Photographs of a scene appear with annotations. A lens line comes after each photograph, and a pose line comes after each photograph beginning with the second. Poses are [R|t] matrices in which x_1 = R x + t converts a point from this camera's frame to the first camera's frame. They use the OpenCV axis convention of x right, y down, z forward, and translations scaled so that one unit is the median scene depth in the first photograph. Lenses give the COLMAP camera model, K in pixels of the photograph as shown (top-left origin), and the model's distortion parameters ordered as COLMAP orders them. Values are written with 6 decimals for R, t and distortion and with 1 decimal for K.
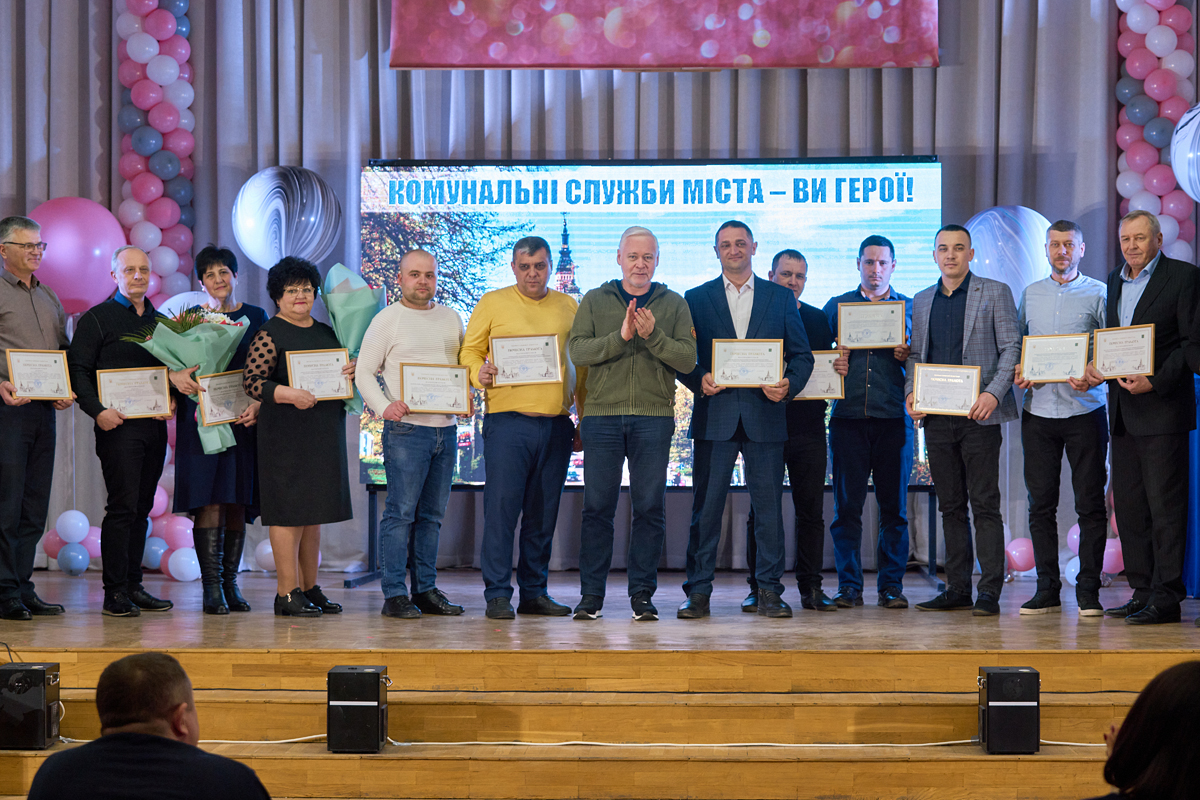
lens RADIAL K [[2580.1, 0, 606.3], [0, 2580.1, 402.2], [0, 0, 1]] dist [-0.217230, 0.000000]
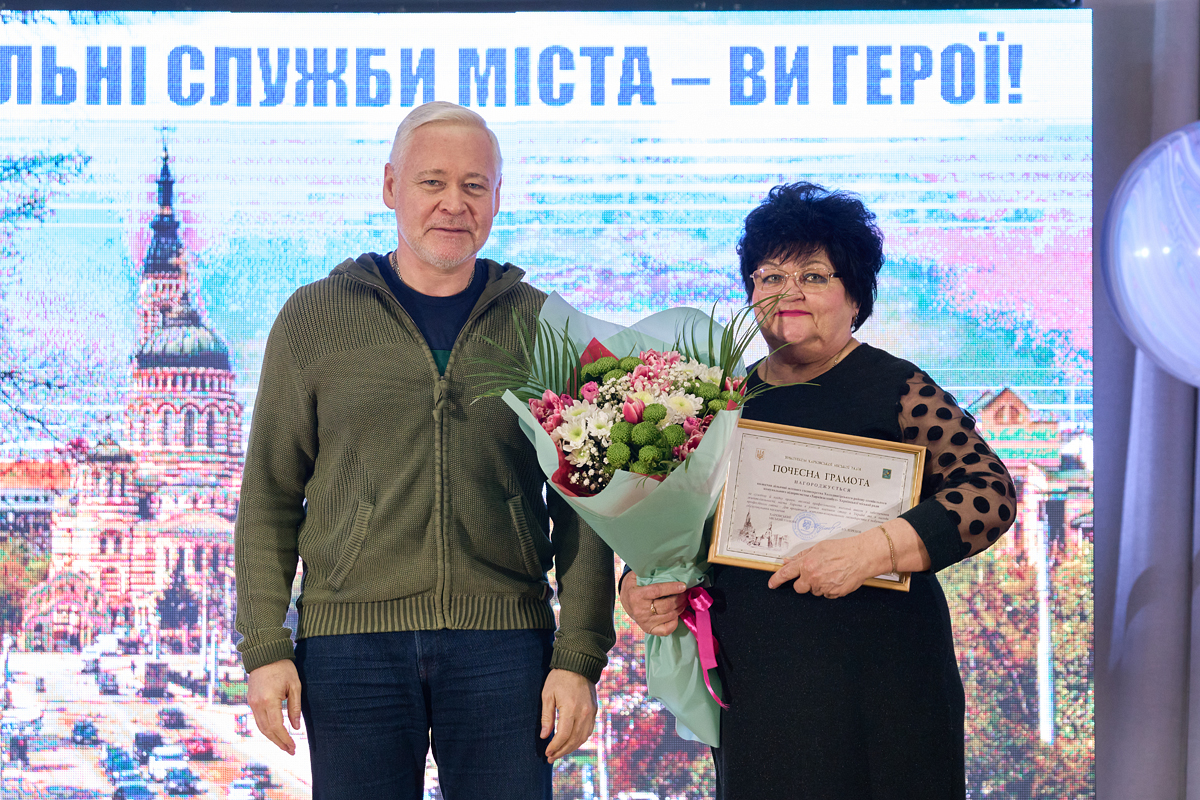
lens RADIAL K [[5267.6, 0, 634.2], [0, 5267.6, 352.9], [0, 0, 1]] dist [0.021962, 0.000000]
pose [[0.995947, 0.003569, 0.089876, -0.016899], [0.000643, 0.998905, -0.046788, 0.000509], [-0.089945, 0.046656, 0.994853, 0.173288]]
